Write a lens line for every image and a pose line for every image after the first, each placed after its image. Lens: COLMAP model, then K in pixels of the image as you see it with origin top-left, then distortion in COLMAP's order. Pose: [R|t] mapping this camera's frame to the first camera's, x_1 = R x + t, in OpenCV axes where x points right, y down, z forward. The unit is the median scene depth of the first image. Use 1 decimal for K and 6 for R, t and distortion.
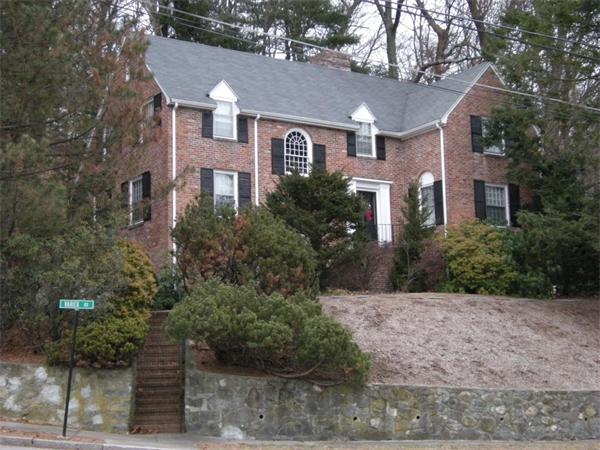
lens RADIAL K [[1004.2, 0, 299.4], [0, 1004.2, 226.2], [0, 0, 1]] dist [0.069045, 0.000000]
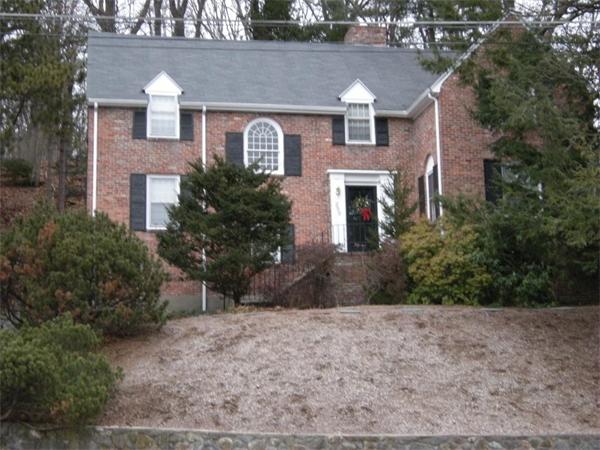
lens RADIAL K [[1004.2, 0, 300.1], [0, 1004.2, 223.4], [0, 0, 1]] dist [0.069045, 0.000000]
pose [[0.925659, -0.069464, -0.371929, 0.349673], [0.059394, 0.997493, -0.038480, 0.027035], [0.373669, 0.013529, 0.927463, 0.230946]]
